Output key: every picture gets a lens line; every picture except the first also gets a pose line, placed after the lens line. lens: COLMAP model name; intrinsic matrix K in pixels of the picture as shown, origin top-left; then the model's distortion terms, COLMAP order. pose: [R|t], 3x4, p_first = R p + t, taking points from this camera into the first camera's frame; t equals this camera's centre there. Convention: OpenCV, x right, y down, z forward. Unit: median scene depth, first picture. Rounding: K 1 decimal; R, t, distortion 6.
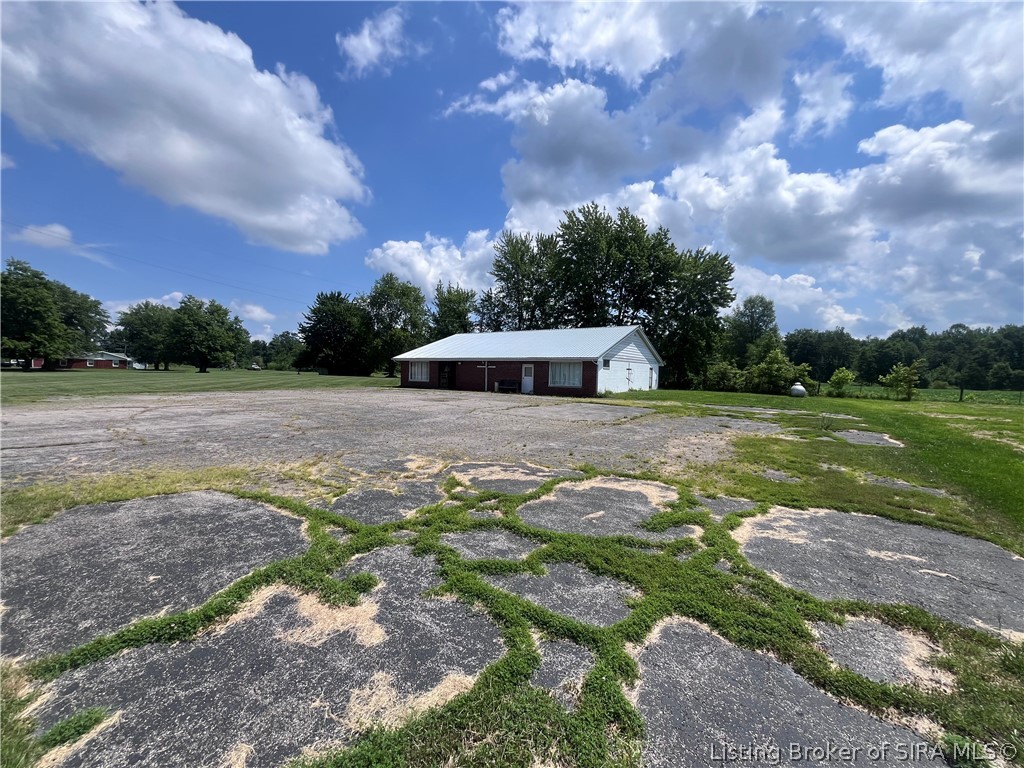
lens RADIAL K [[413.1, 0, 510.1], [0, 413.1, 382.3], [0, 0, 1]] dist [0.014225, -0.000983]
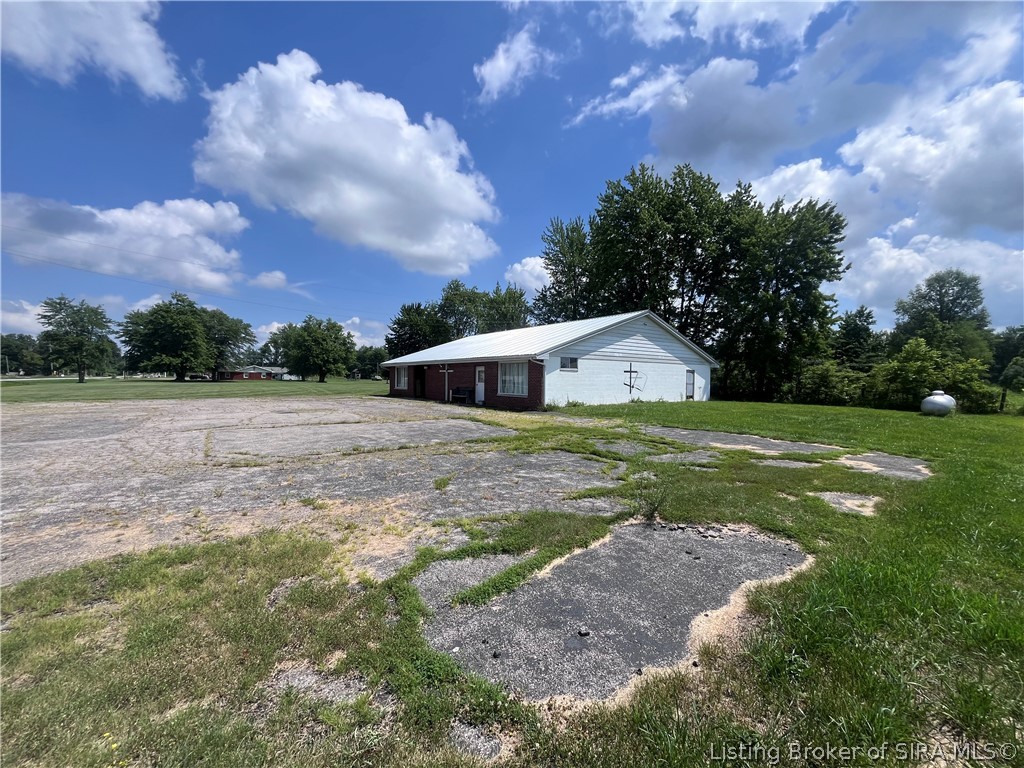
lens RADIAL K [[413.1, 0, 511.8], [0, 413.1, 380.9], [0, 0, 1]] dist [0.014225, -0.000983]
pose [[0.949384, -0.006647, -0.314048, 0.171949], [-0.001510, 0.999668, -0.025723, 0.001504], [0.314115, 0.024895, 0.949058, 0.141225]]
